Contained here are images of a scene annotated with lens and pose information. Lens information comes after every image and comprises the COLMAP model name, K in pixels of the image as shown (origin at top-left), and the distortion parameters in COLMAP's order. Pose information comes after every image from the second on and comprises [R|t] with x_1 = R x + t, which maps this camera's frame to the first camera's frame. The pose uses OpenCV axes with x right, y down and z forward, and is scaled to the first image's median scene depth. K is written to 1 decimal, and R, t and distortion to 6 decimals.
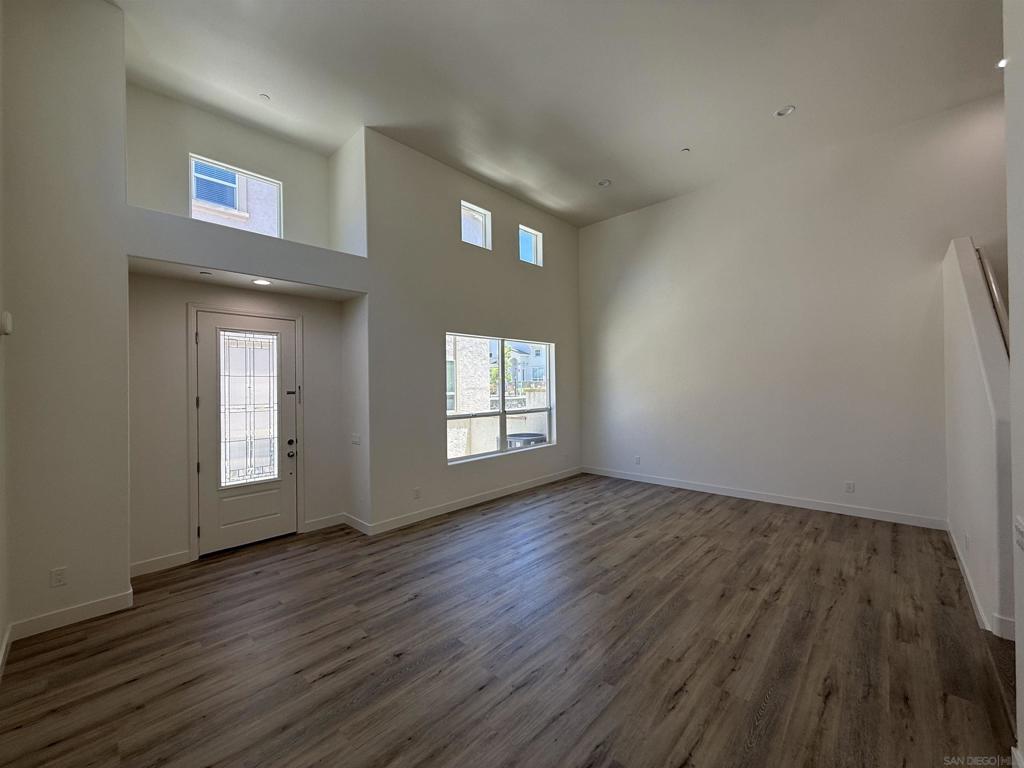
lens RADIAL K [[408.7, 0, 508.8], [0, 408.7, 385.9], [0, 0, 1]] dist [-0.000231, 0.000694]
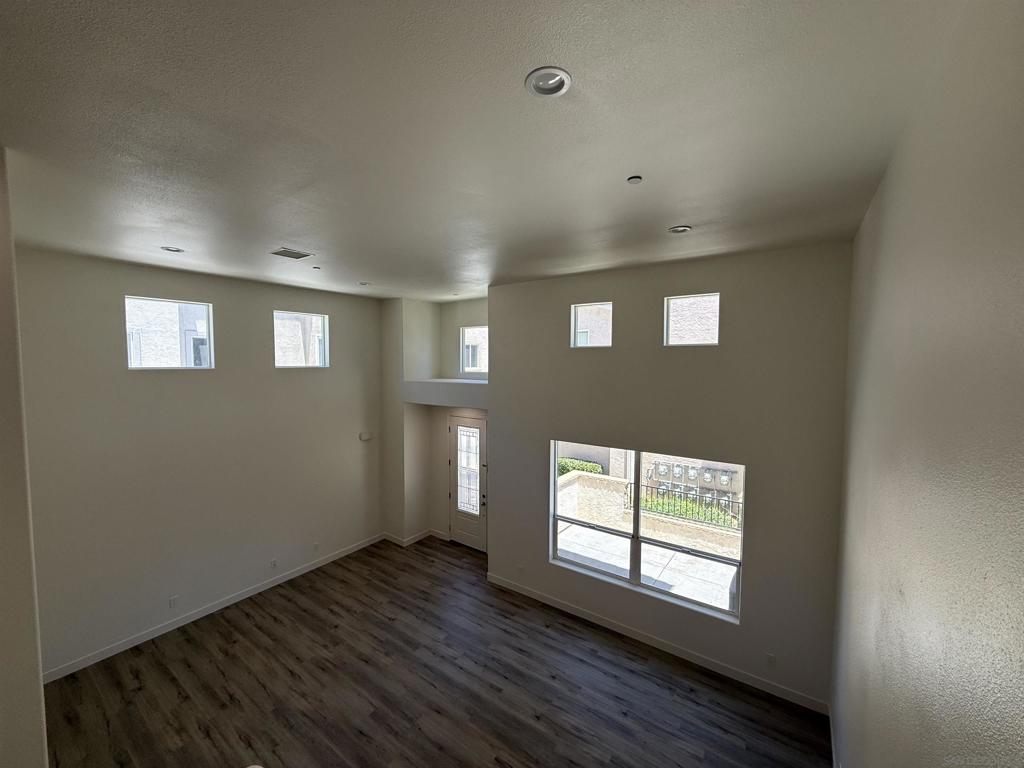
lens RADIAL K [[408.7, 0, 513.4], [0, 408.7, 382.6], [0, 0, 1]] dist [-0.000231, 0.000694]
pose [[0.143599, 0.072400, -0.986984, 1.124918], [-0.007800, 0.997372, 0.072027, -0.461257], [0.989605, -0.002644, 0.143786, 0.970239]]
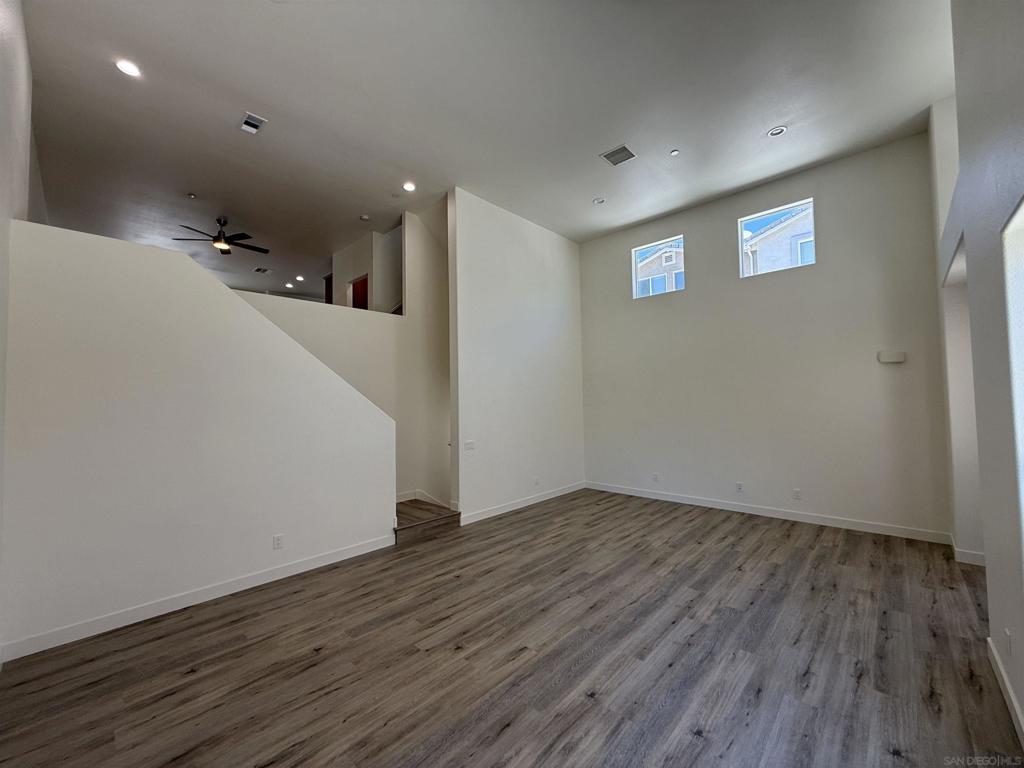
lens RADIAL K [[408.7, 0, 508.3], [0, 408.7, 385.7], [0, 0, 1]] dist [-0.000231, 0.000694]
pose [[-0.999493, 0.031749, 0.002472, 0.339006], [0.031646, 0.998919, -0.034046, -0.007188], [-0.003550, -0.033951, -0.999417, 1.725871]]
